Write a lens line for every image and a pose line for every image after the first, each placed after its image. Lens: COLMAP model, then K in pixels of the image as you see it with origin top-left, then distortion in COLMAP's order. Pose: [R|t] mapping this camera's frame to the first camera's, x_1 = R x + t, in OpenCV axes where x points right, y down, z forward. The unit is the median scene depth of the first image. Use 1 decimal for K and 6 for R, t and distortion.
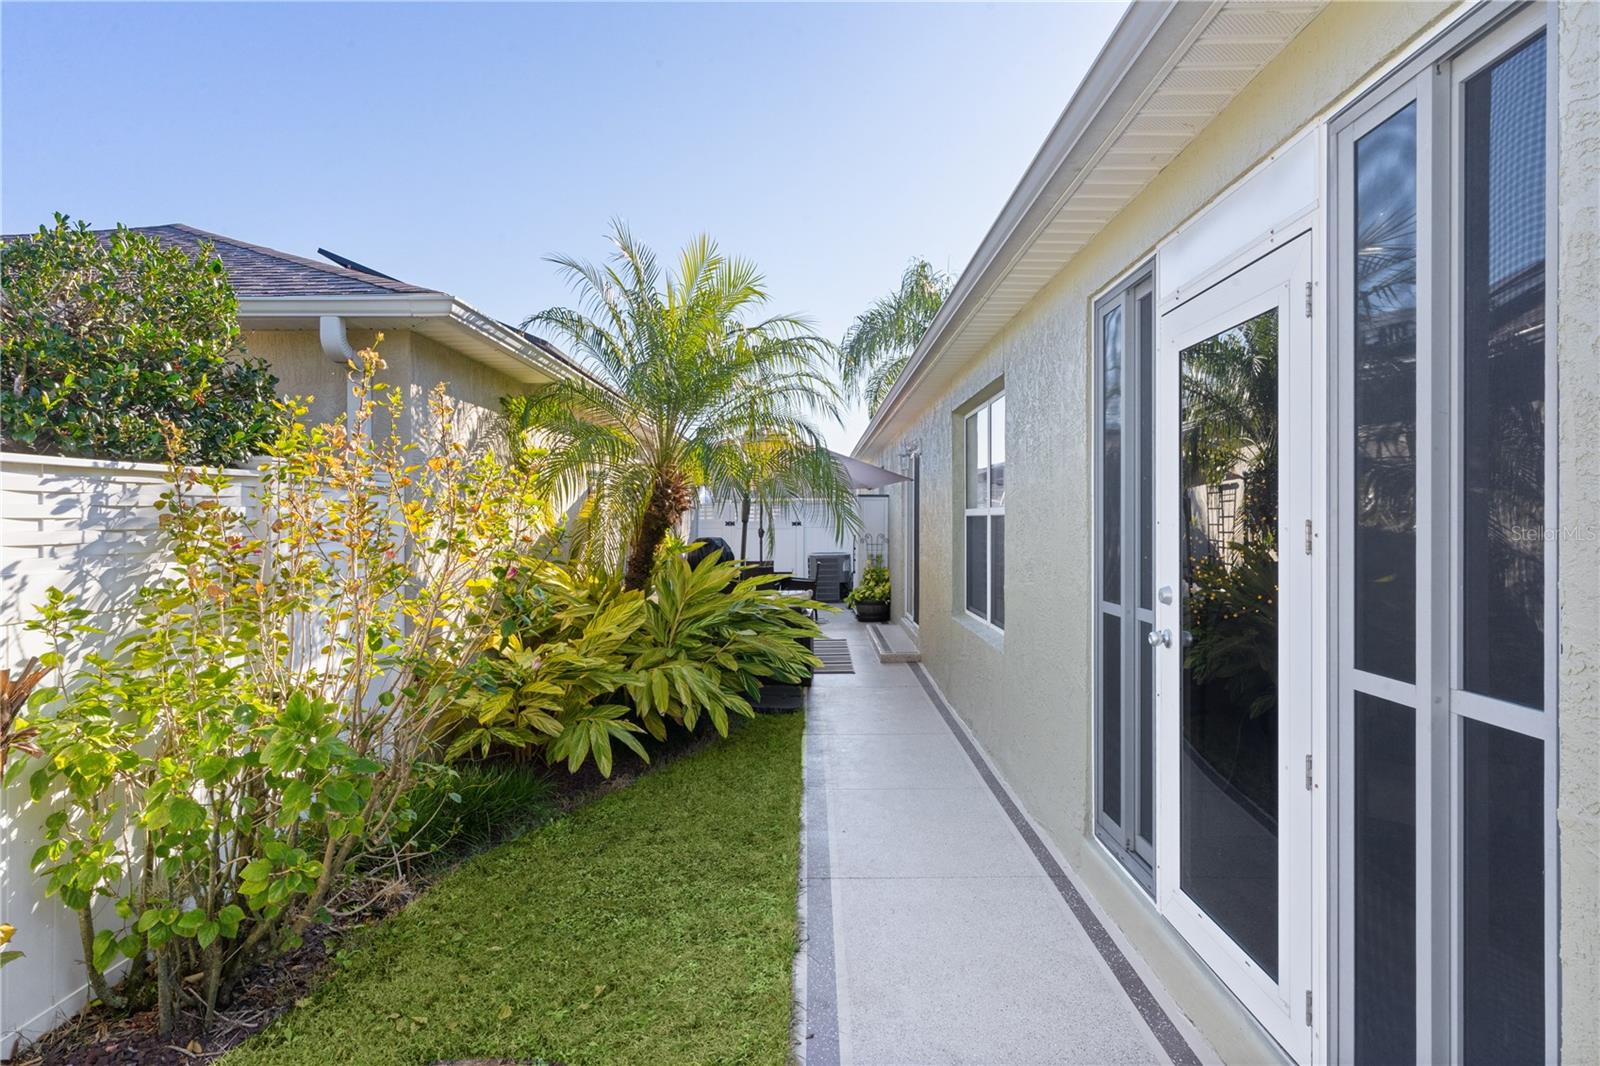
lens RADIAL K [[901.7, 0, 795.1], [0, 901.7, 525.1], [0, 0, 1]] dist [-0.004380, 0.003808]
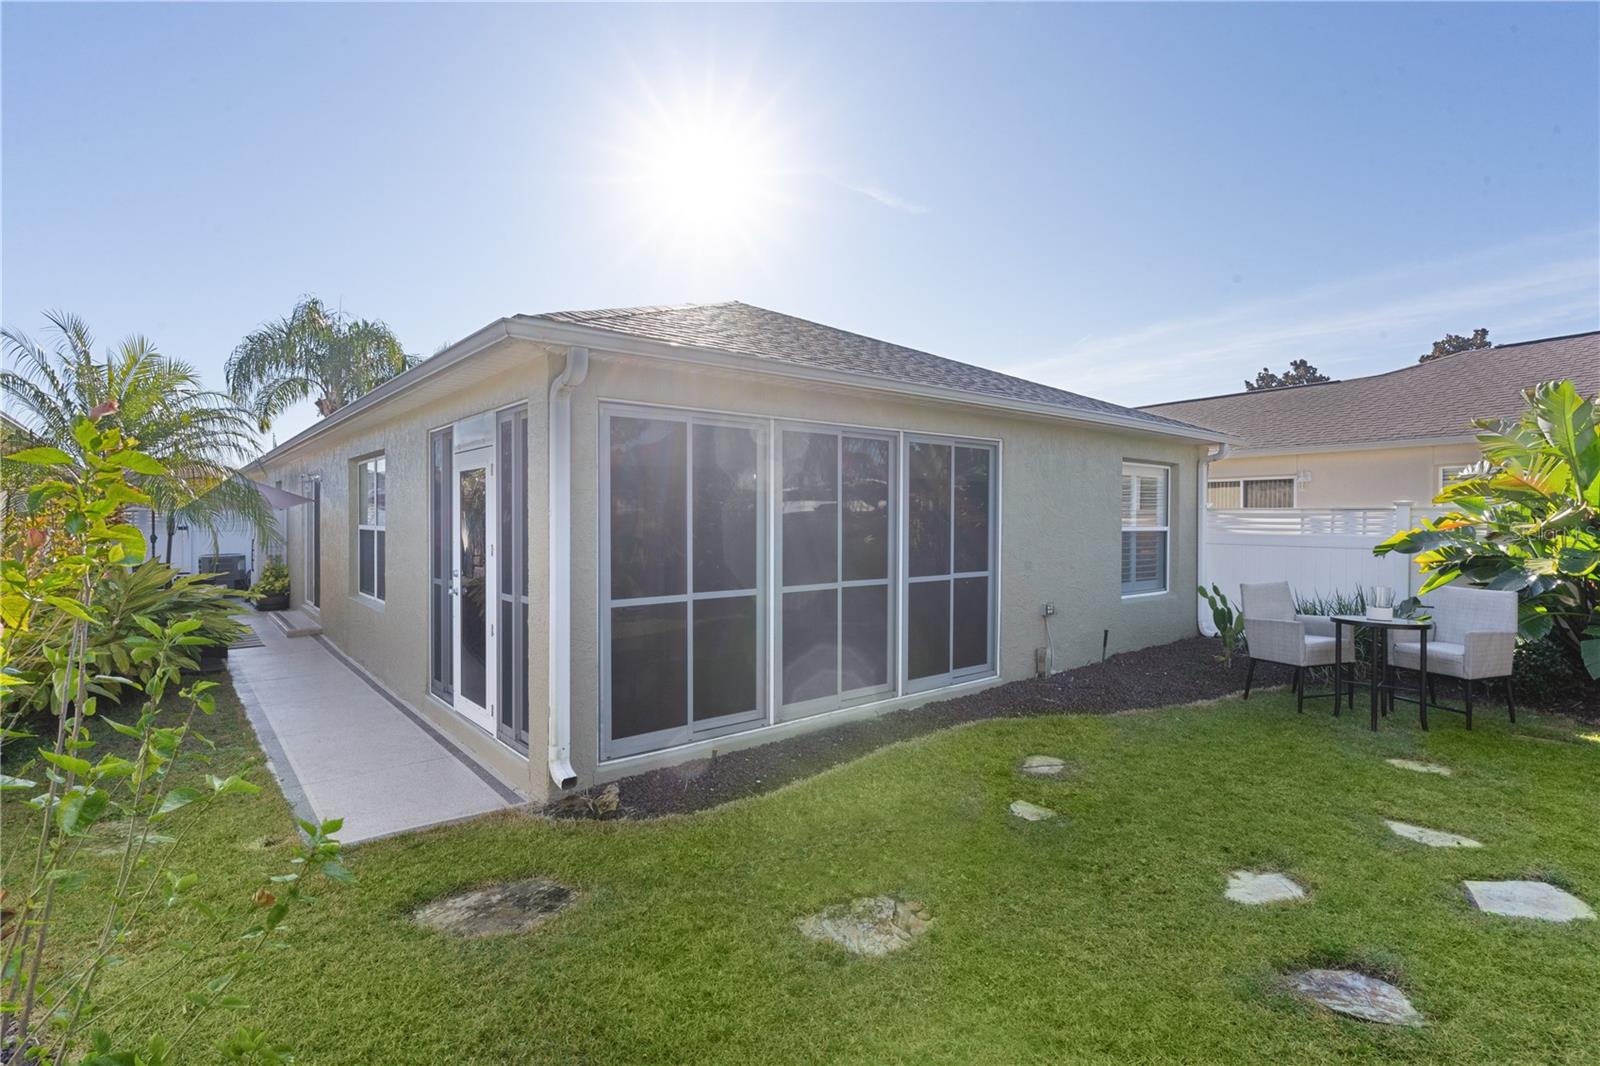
lens RADIAL K [[773.0, 0, 792.5], [0, 773.0, 530.2], [0, 0, 1]] dist [0.002818, -0.001124]
pose [[0.765954, -0.008089, 0.642845, -0.104193], [0.000325, 0.999926, 0.012196, -0.029536], [-0.642896, -0.009133, 0.765899, -0.548378]]
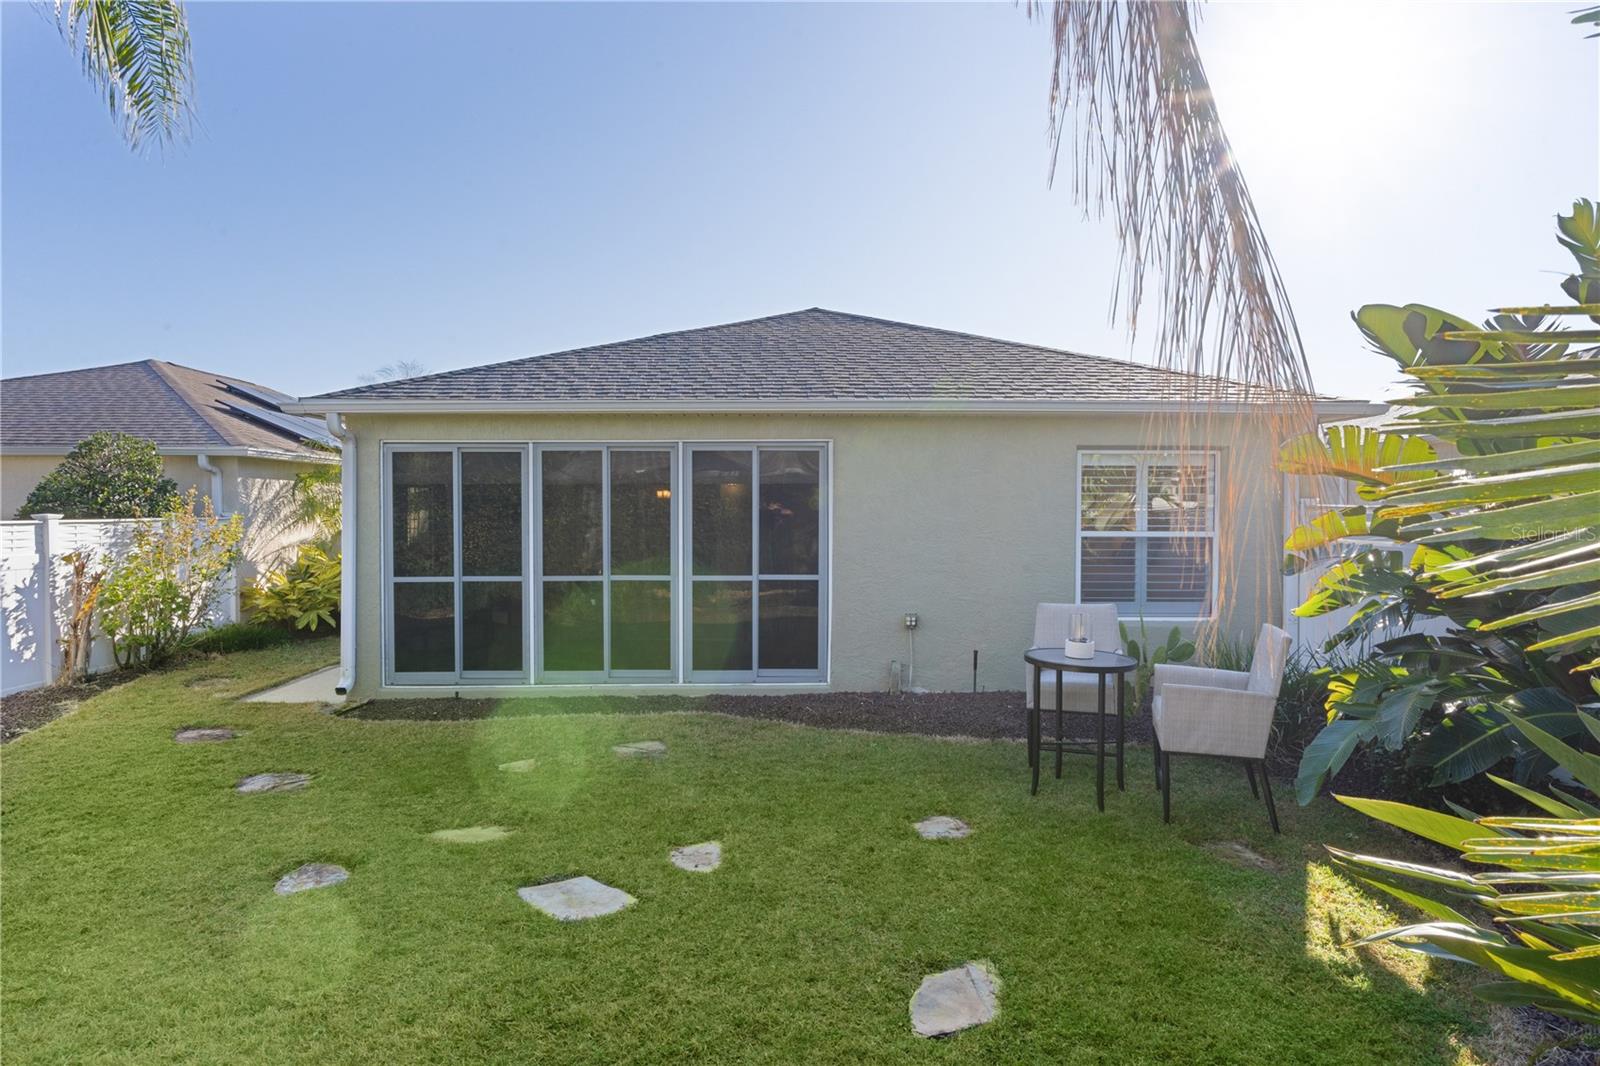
lens RADIAL K [[856.5, 0, 801.9], [0, 856.5, 525.2], [0, 0, 1]] dist [-0.004514, -0.000001]
pose [[0.999650, 0.000284, 0.026443, 0.861033], [-0.000676, 0.999890, 0.014810, -0.046532], [-0.026436, -0.014823, 0.999541, -1.138159]]
